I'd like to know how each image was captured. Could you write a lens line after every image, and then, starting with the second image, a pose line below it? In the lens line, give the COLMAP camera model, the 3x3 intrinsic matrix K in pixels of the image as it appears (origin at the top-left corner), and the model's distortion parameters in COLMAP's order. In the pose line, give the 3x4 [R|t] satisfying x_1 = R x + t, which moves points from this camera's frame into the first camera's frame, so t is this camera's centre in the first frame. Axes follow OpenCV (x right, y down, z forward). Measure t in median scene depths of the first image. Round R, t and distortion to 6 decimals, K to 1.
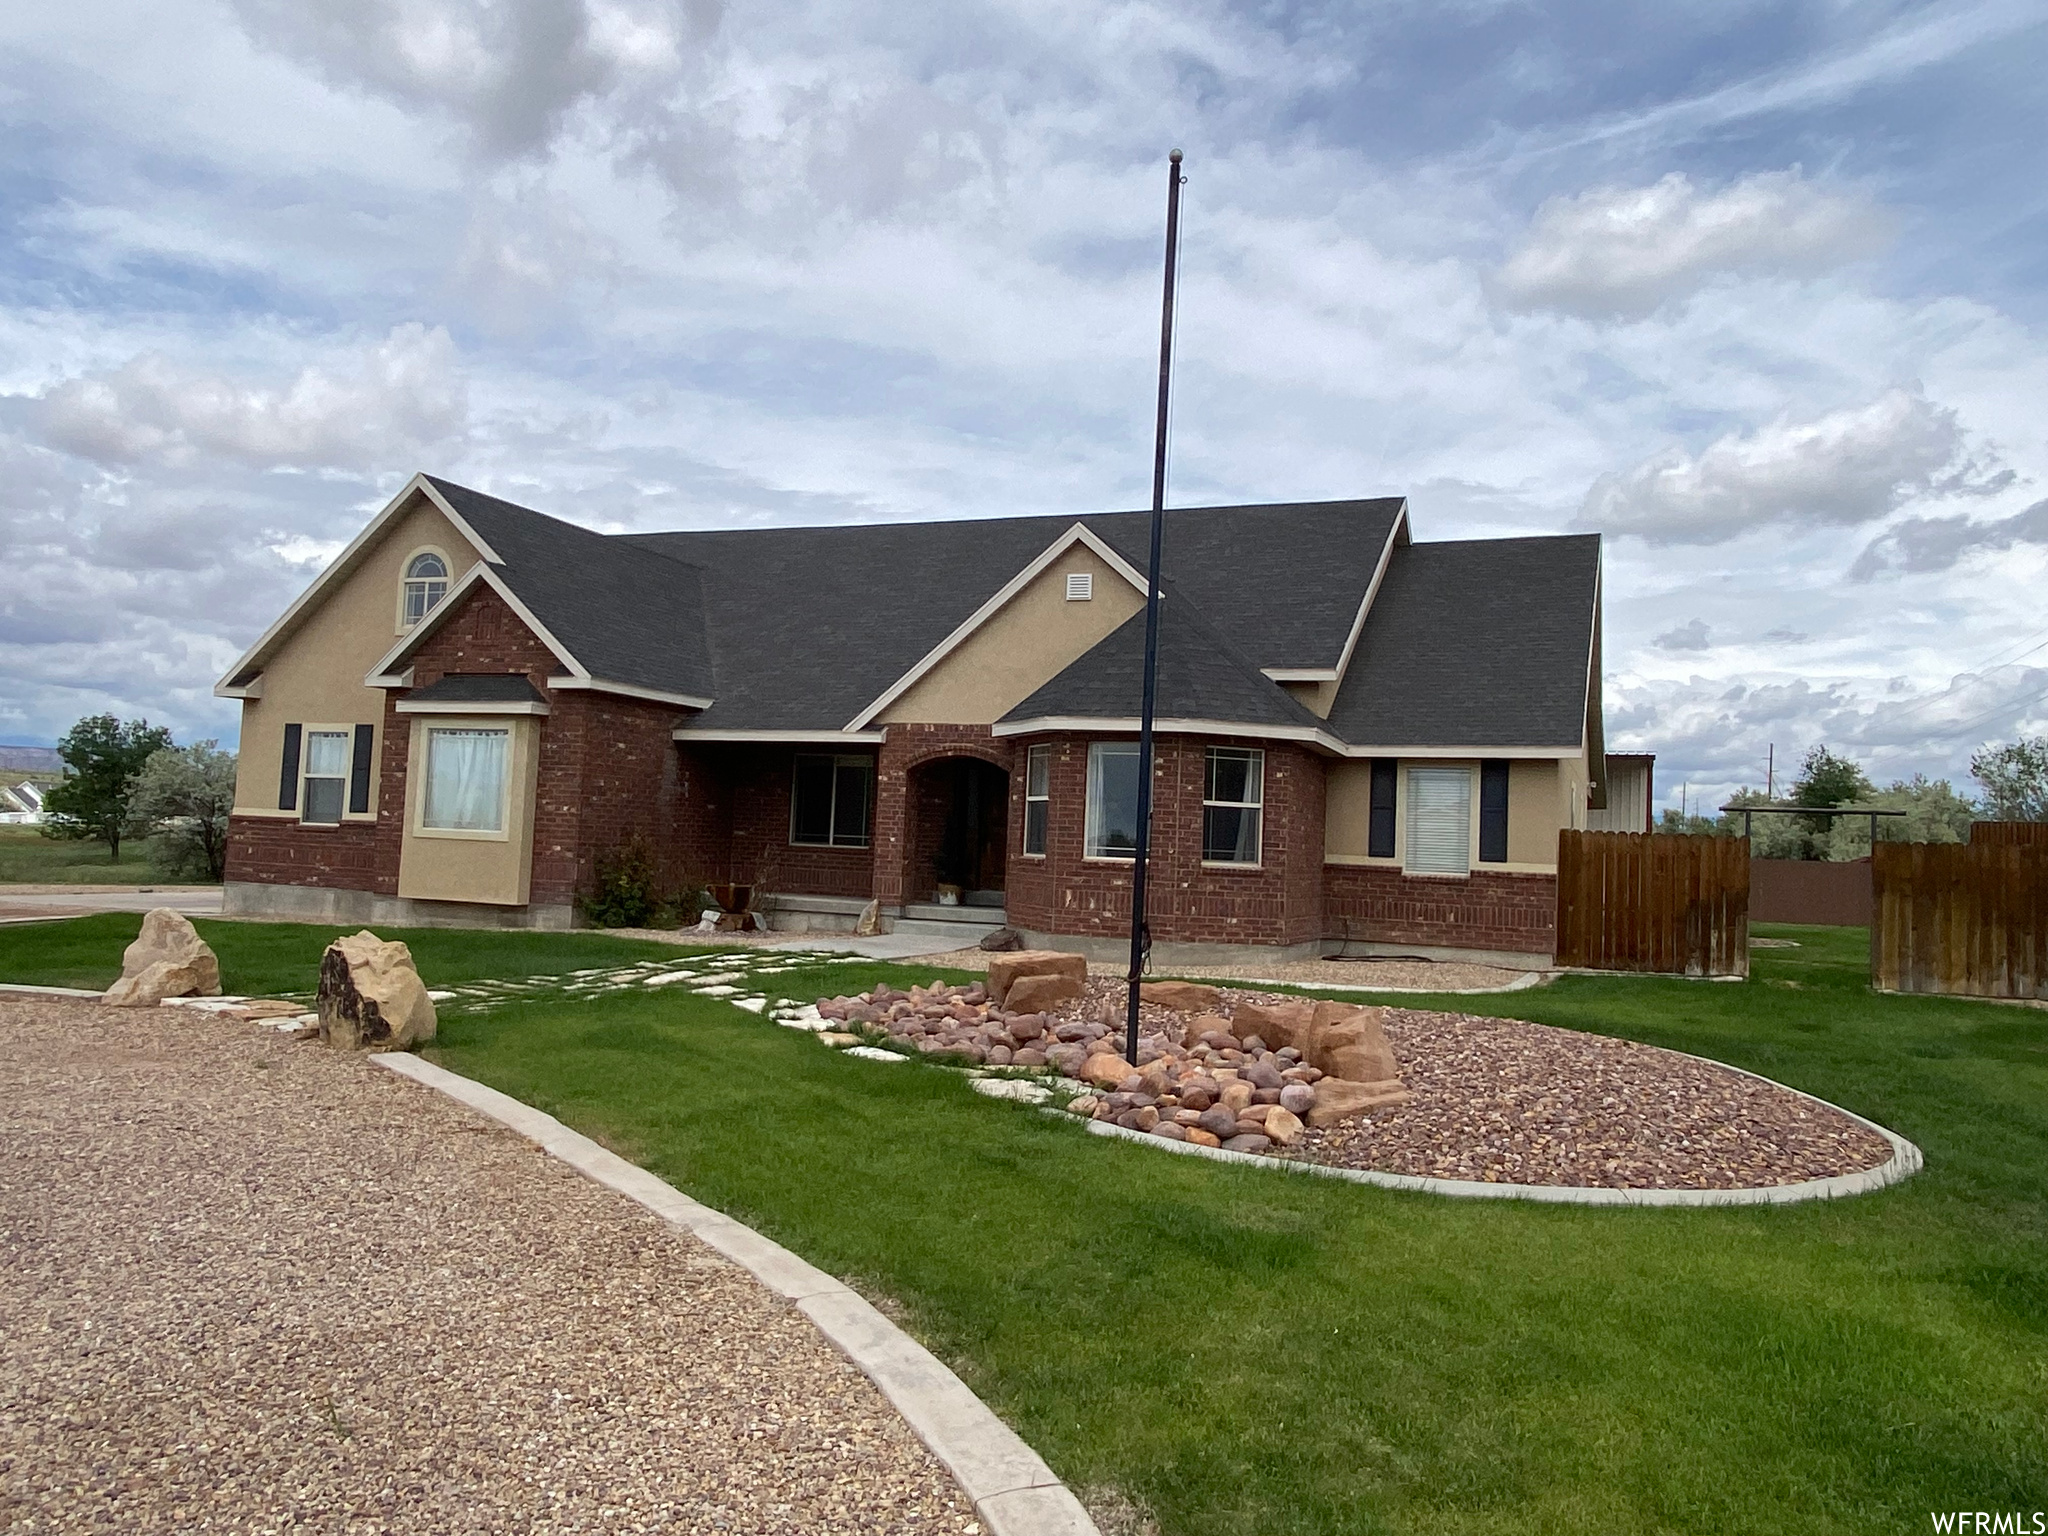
lens RADIAL K [[1452.4, 0, 1024.0], [0, 1452.4, 768.0], [0, 0, 1]] dist [0.088248, -0.110242]
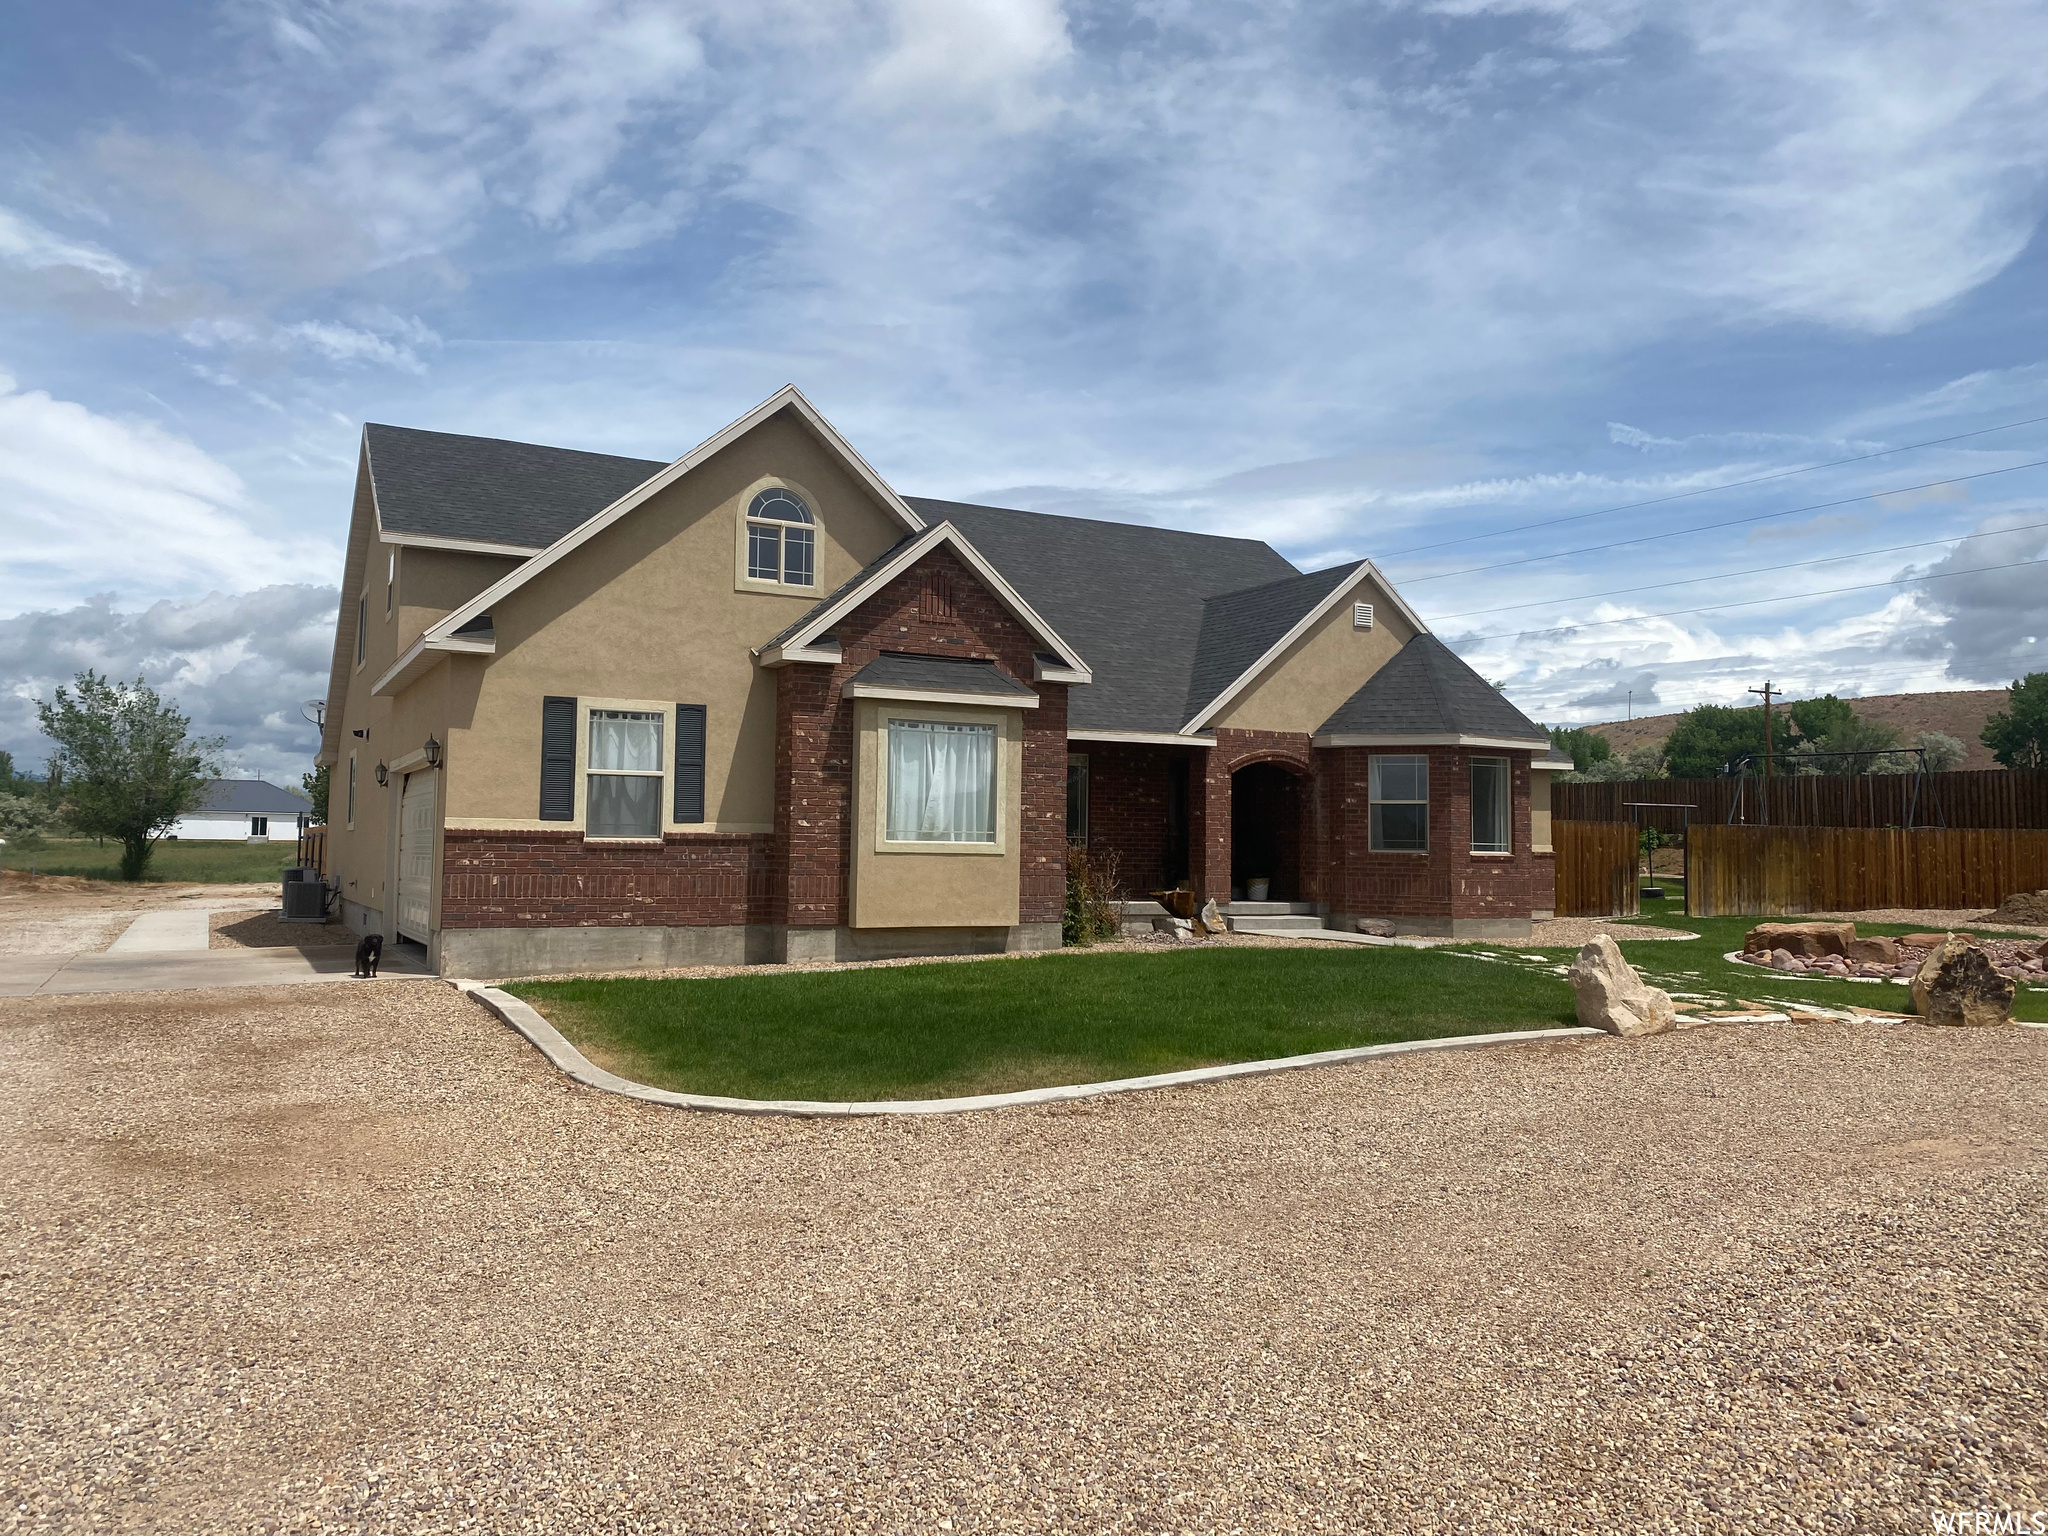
lens RADIAL K [[1557.0, 0, 1024.0], [0, 1557.0, 768.0], [0, 0, 1]] dist [0.102997, -0.163312]
pose [[0.643993, 0.006946, 0.765000, -1.029199], [-0.025437, 0.999600, 0.012338, -0.012411], [-0.764609, -0.027405, 0.643912, 0.389799]]
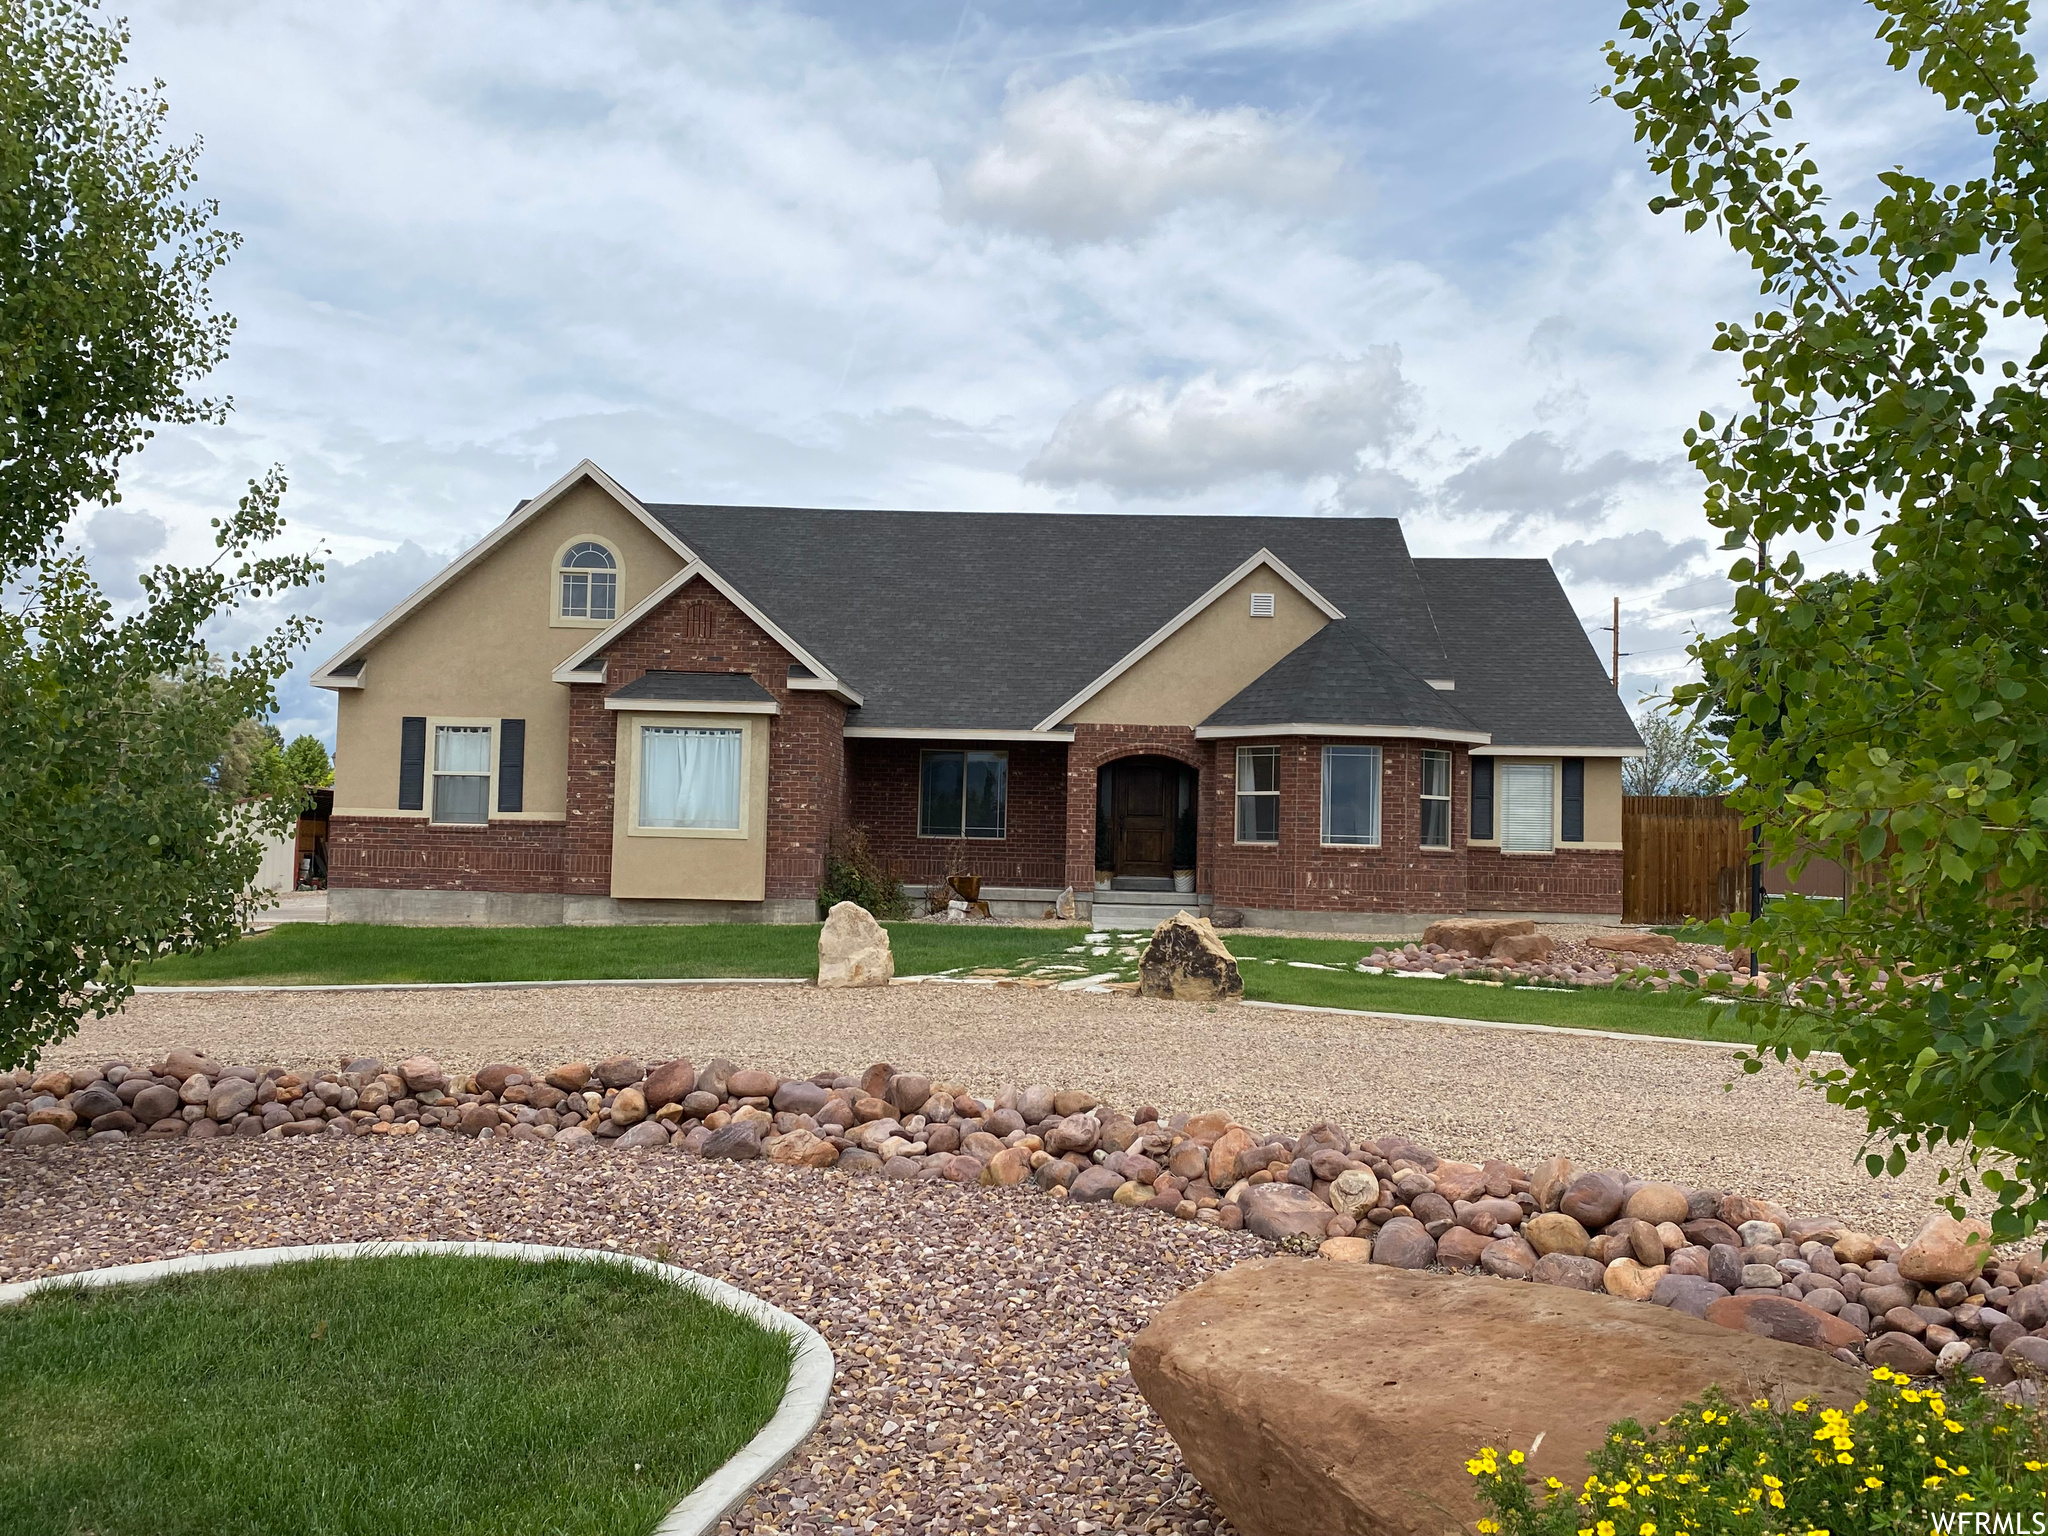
lens RADIAL K [[1722.8, 0, 1024.0], [0, 1722.8, 768.0], [0, 0, 1]] dist [0.114126, -0.268331]
pose [[0.936334, -0.004217, 0.351084, -0.580309], [-0.002398, 0.999828, 0.018403, -0.021213], [-0.351101, -0.018073, 0.936163, -0.185557]]
